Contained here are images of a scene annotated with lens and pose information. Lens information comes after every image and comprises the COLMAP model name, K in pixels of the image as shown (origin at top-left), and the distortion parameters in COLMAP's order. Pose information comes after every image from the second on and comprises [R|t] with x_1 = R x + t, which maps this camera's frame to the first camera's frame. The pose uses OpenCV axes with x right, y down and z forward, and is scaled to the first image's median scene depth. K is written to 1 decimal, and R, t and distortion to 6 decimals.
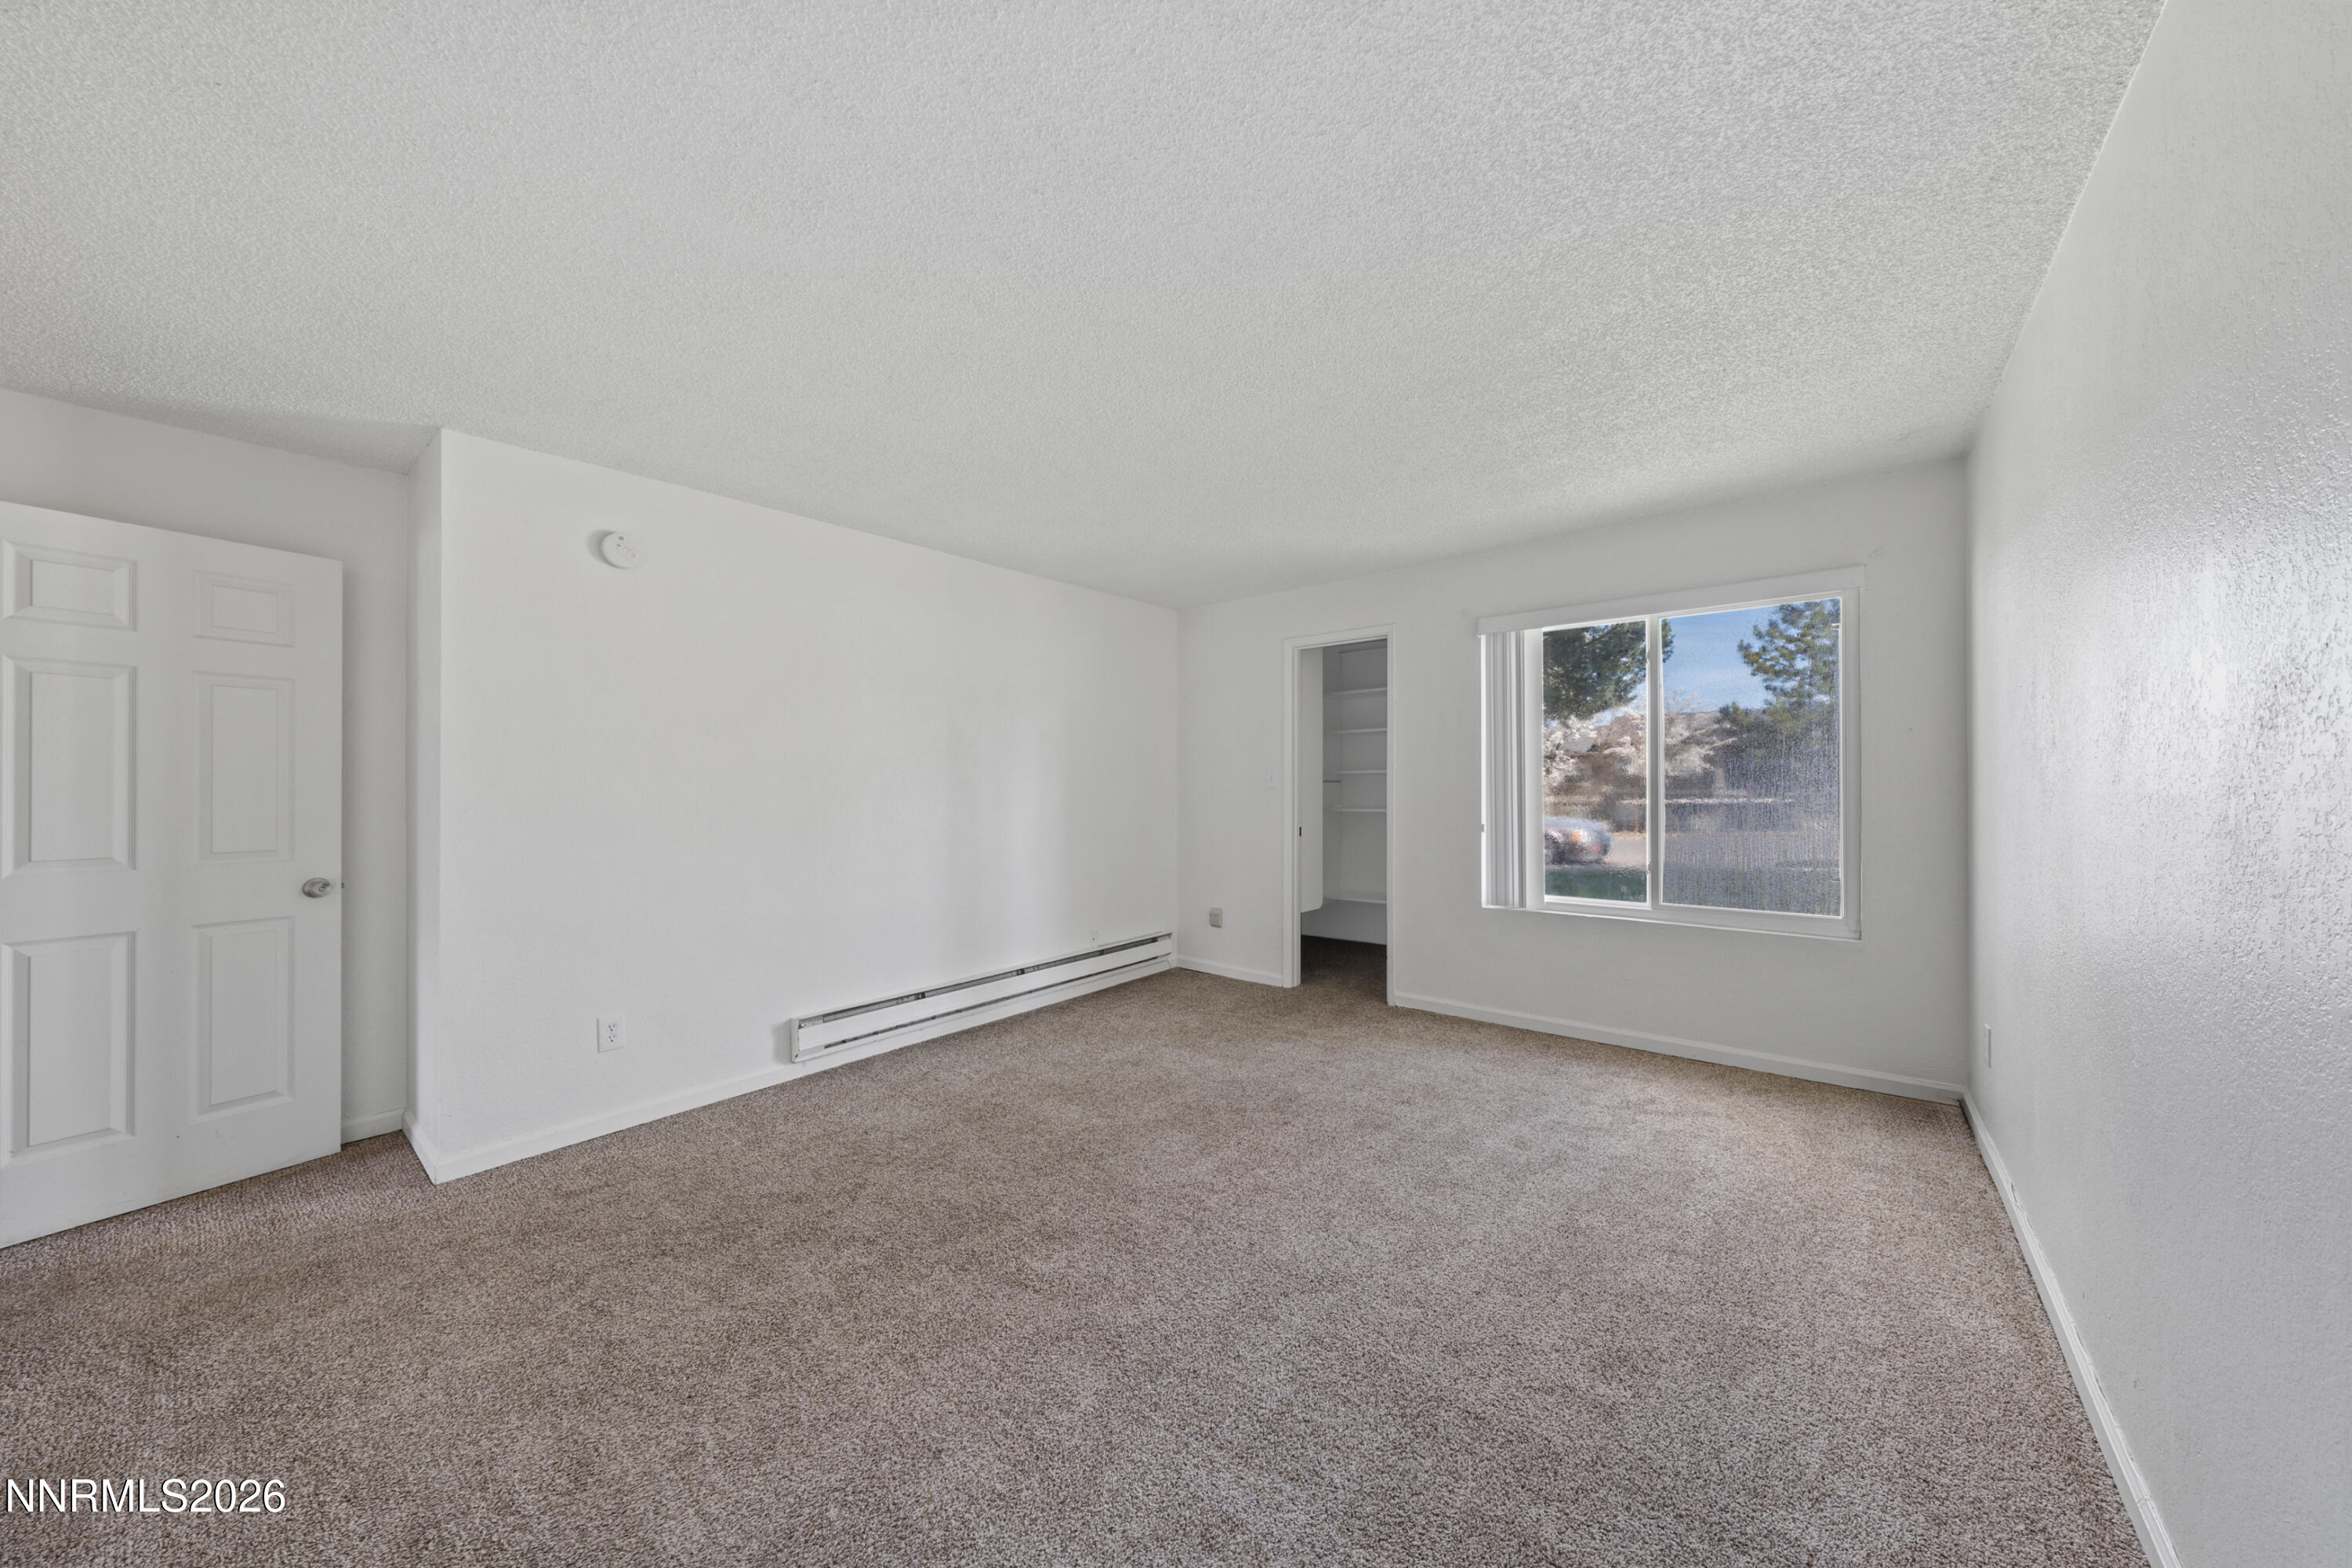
lens RADIAL K [[794.0, 0, 1177.9], [0, 794.0, 782.5], [0, 0, 1]] dist [-0.001730, 0.000522]
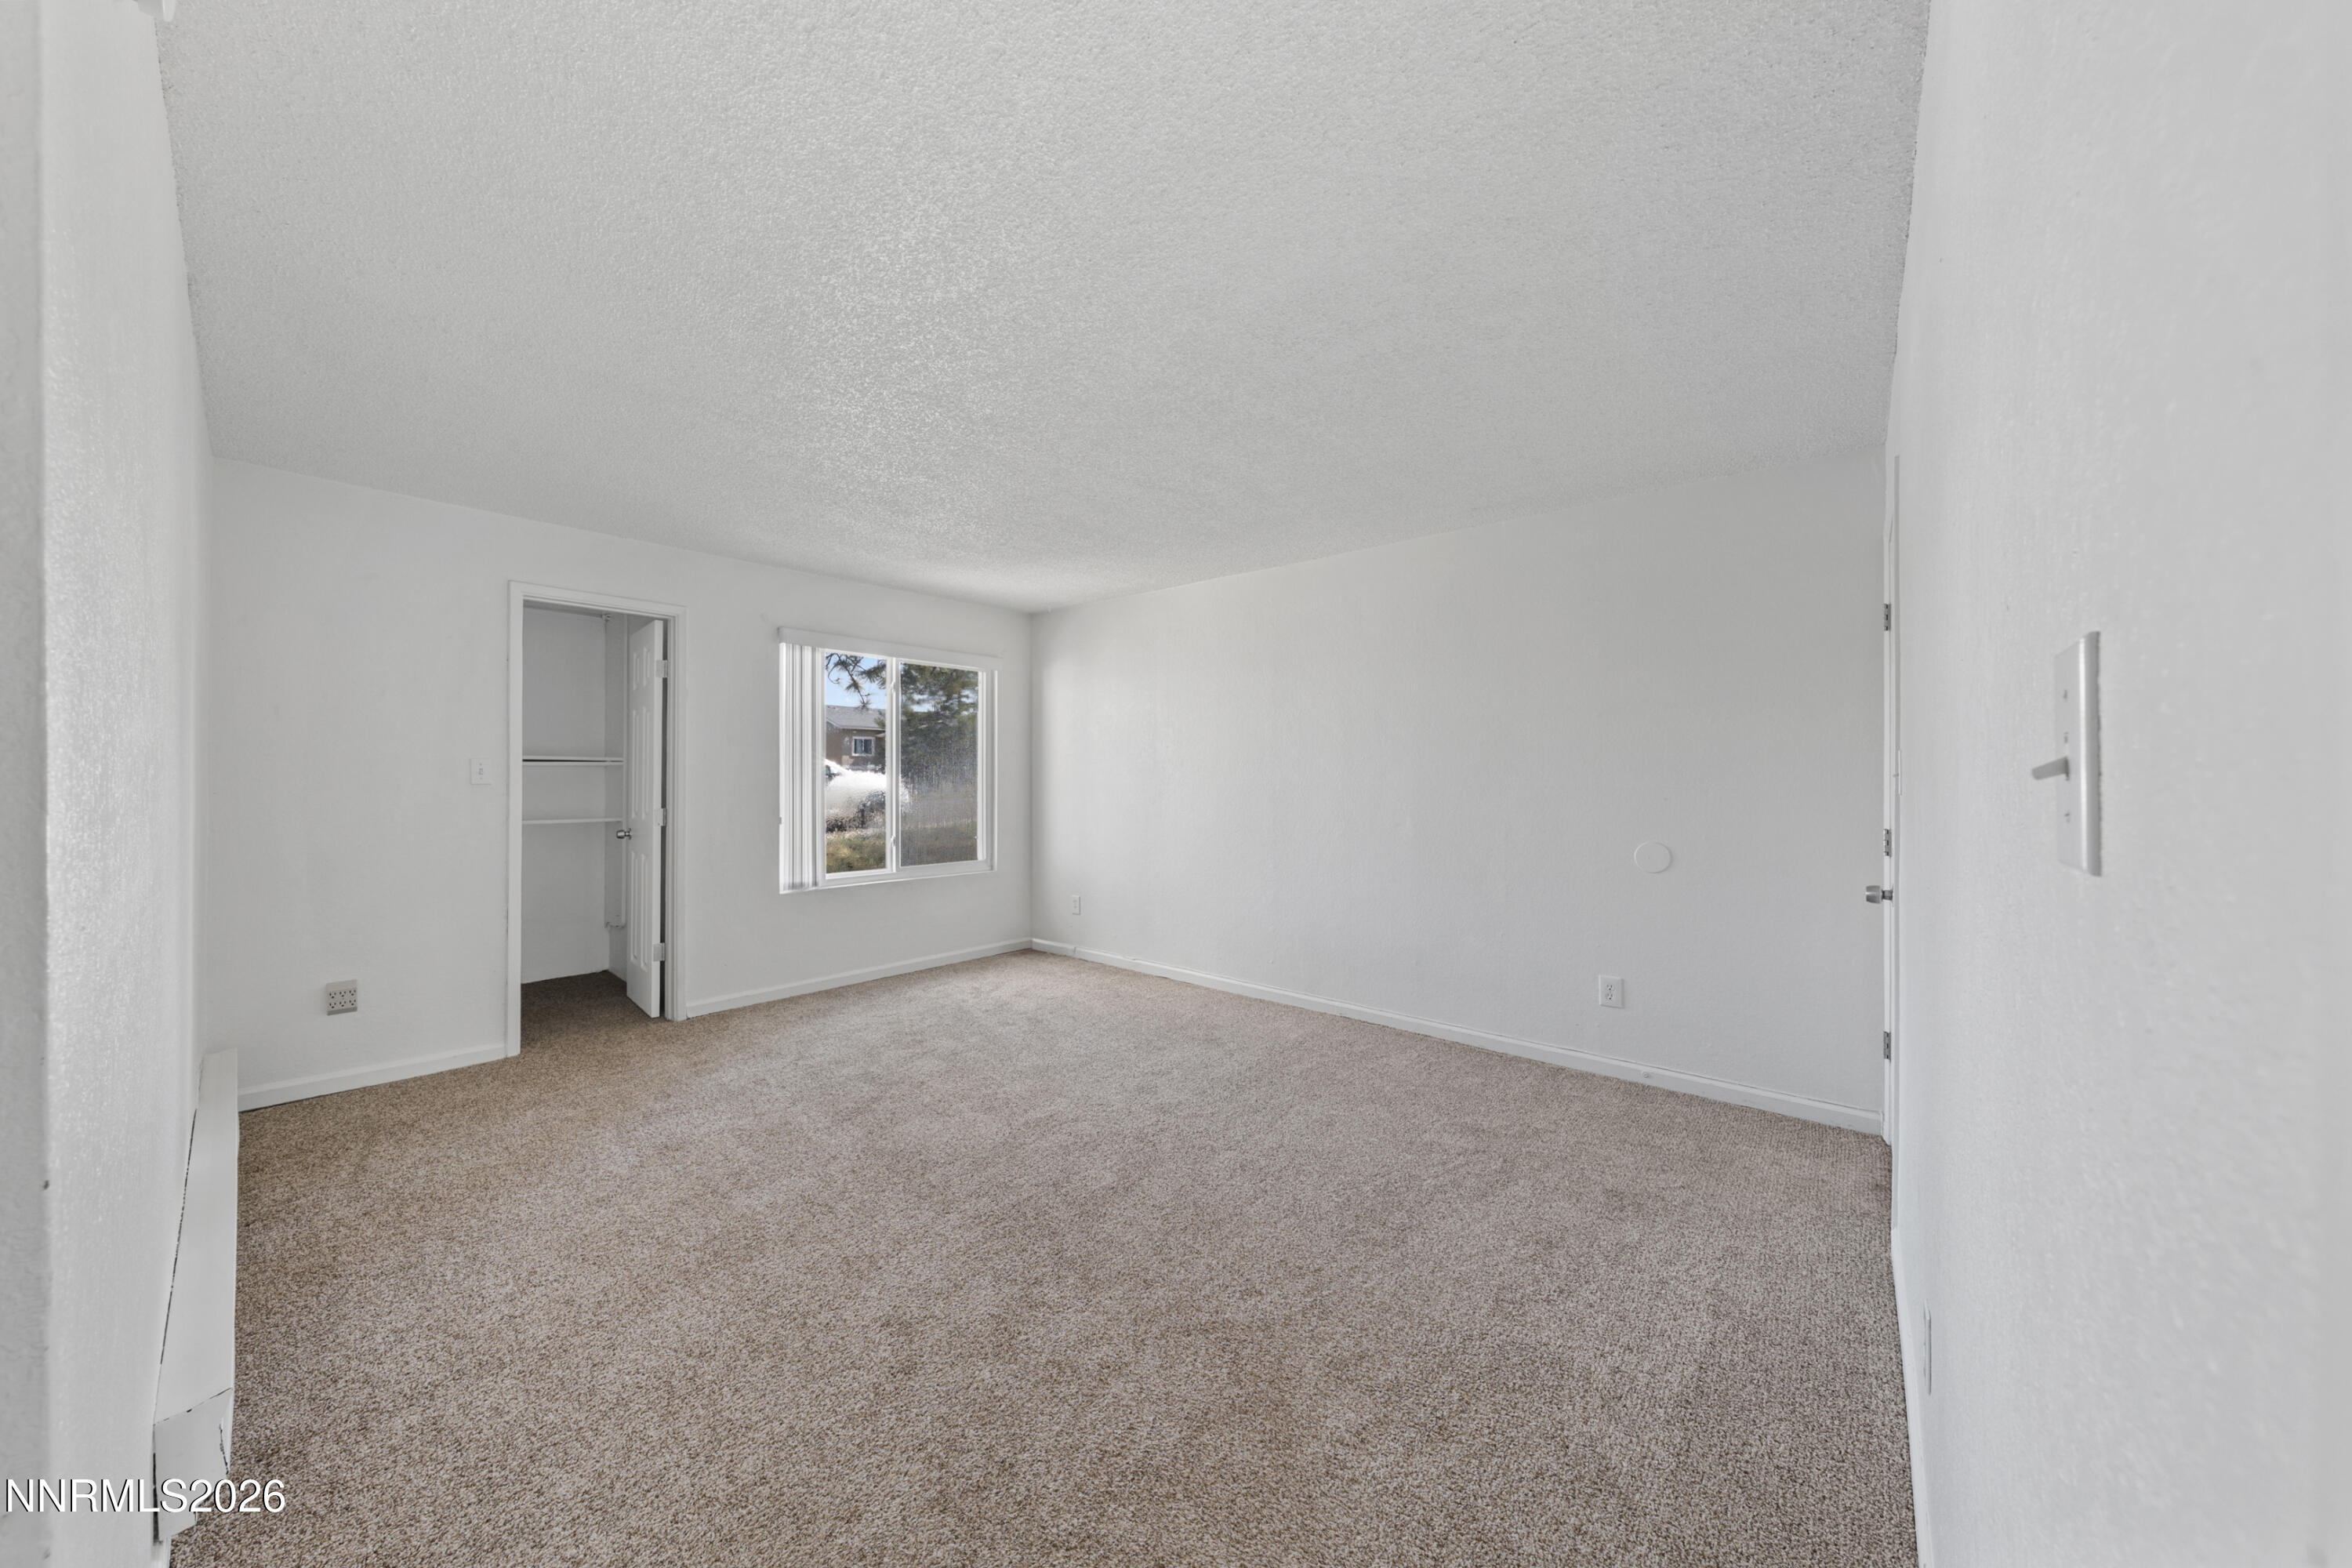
lens RADIAL K [[794.0, 0, 1177.8], [0, 794.0, 782.8], [0, 0, 1]] dist [-0.001730, 0.000522]
pose [[0.012328, 0.005630, 0.999908, -0.756009], [0.000785, 0.999984, -0.005640, 0.013679], [-0.999924, 0.000854, 0.012323, 0.489205]]
